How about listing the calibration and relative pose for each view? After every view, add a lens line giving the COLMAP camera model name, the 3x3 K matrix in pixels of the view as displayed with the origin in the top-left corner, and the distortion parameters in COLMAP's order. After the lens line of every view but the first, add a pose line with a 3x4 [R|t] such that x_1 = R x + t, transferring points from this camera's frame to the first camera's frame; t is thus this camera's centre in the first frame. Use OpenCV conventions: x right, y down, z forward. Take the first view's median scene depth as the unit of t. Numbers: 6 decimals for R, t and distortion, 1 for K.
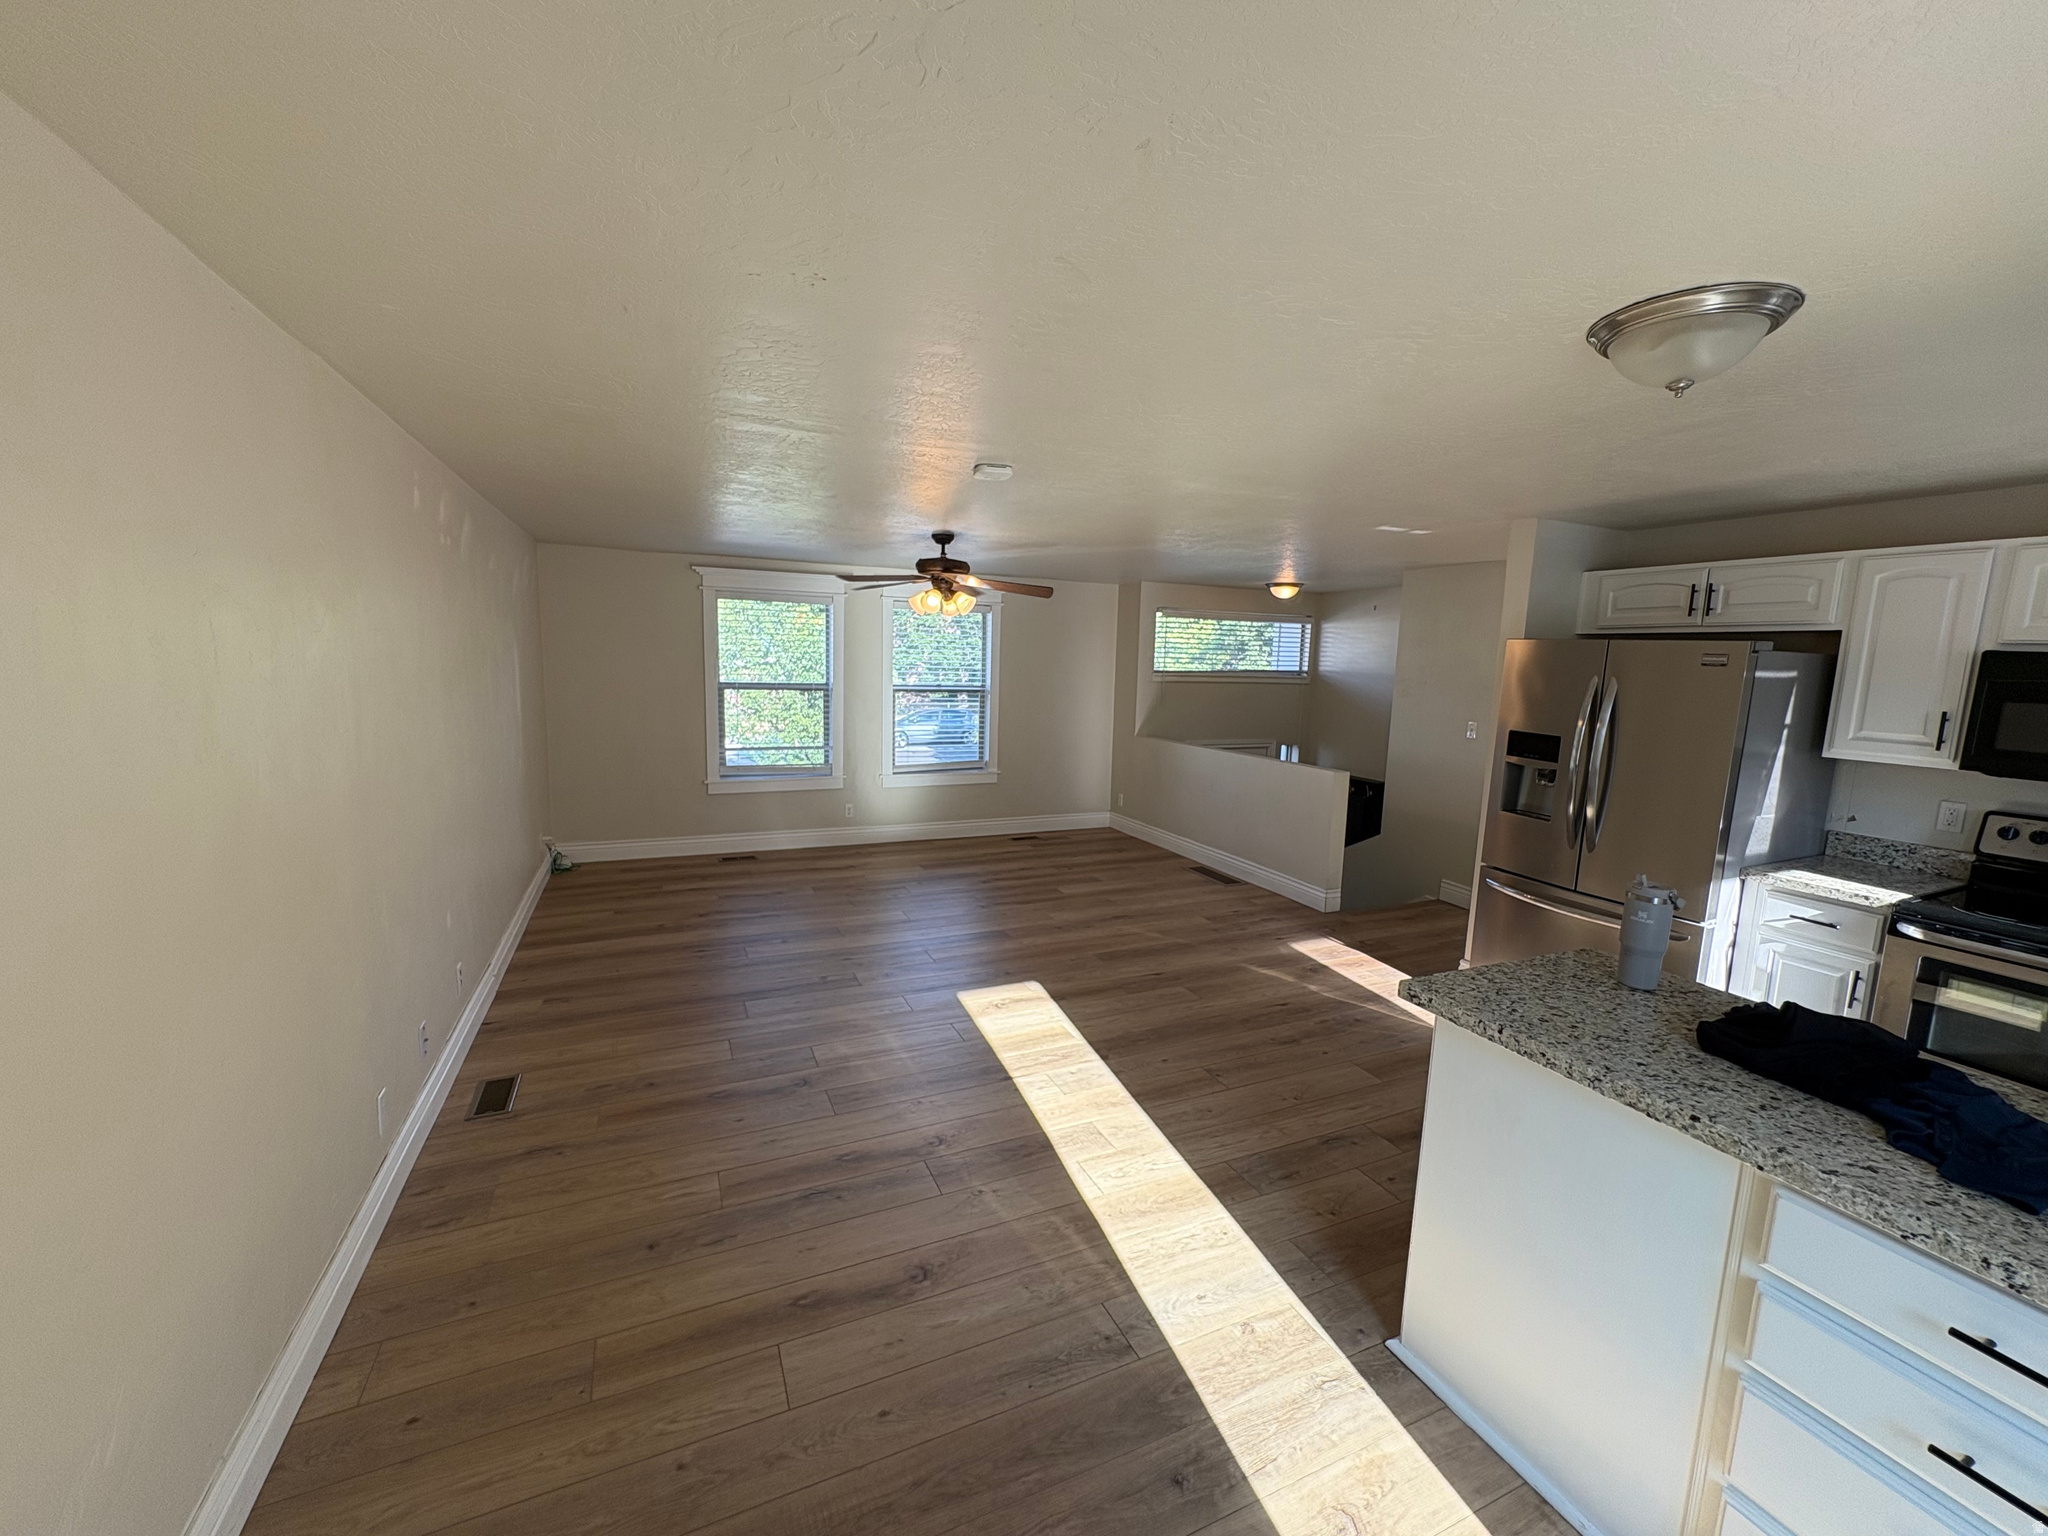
lens RADIAL K [[819.5, 0, 1020.6], [0, 819.5, 771.4], [0, 0, 1]] dist [-0.002205, 0.000673]
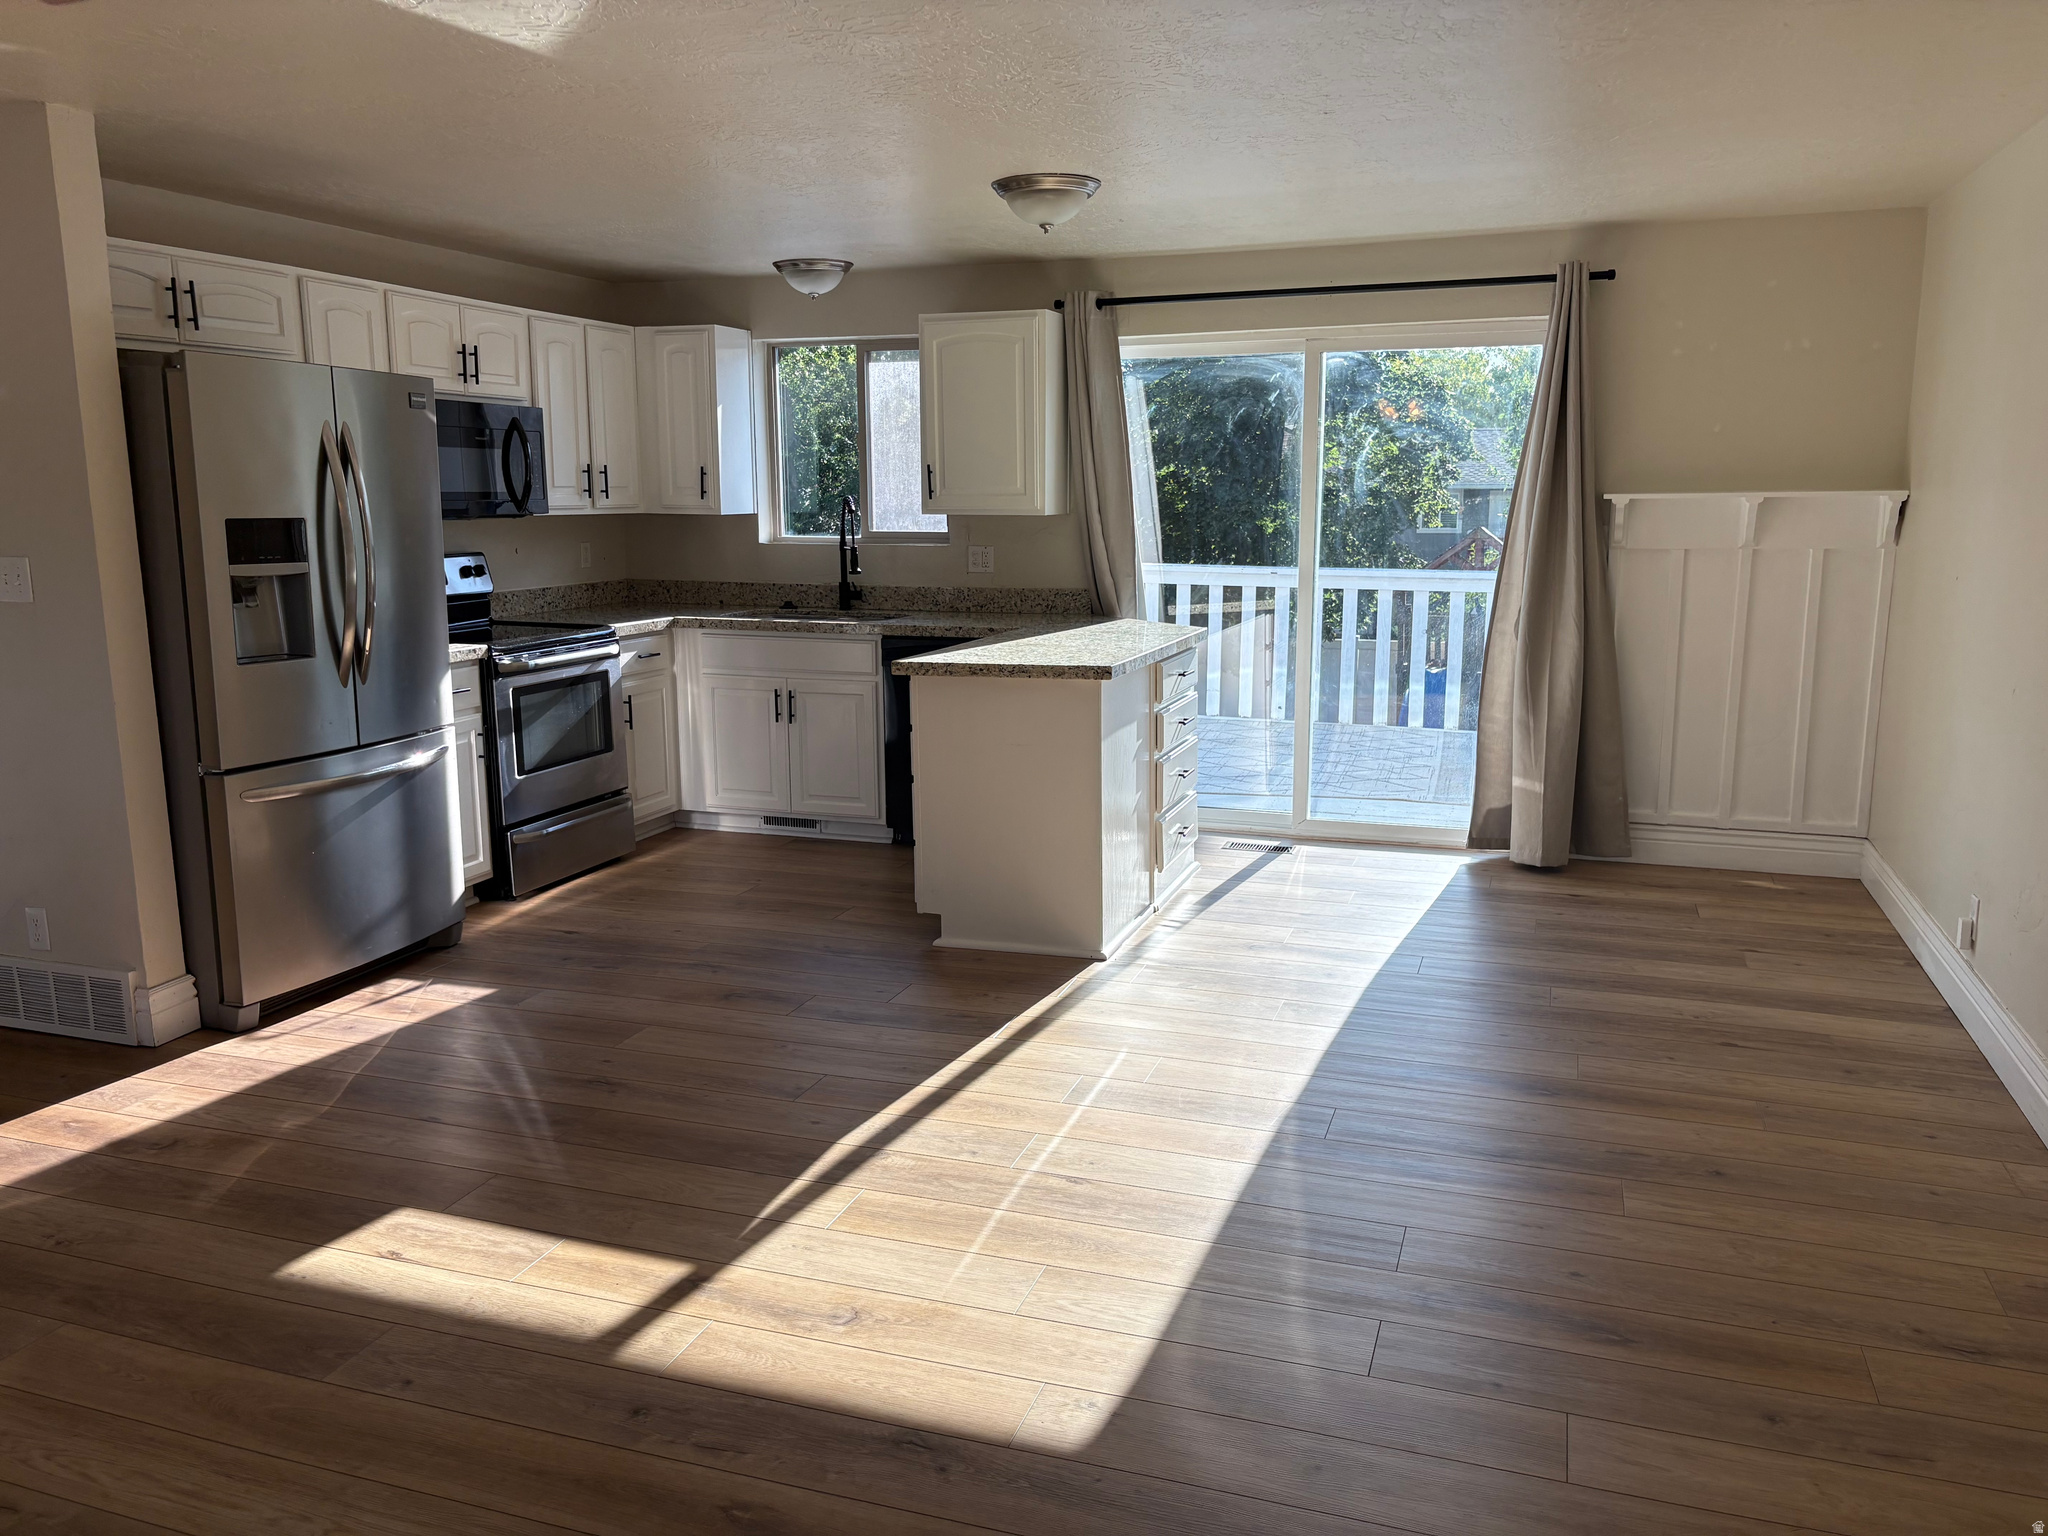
lens RADIAL K [[1555.5, 0, 1034.0], [0, 1555.5, 757.9], [0, 0, 1]] dist [0.043551, -0.050258]
pose [[-0.737619, -0.139925, 0.660560, -0.706296], [0.079893, 0.953334, 0.291155, -0.211990], [-0.670474, 0.267535, -0.692018, 1.852394]]
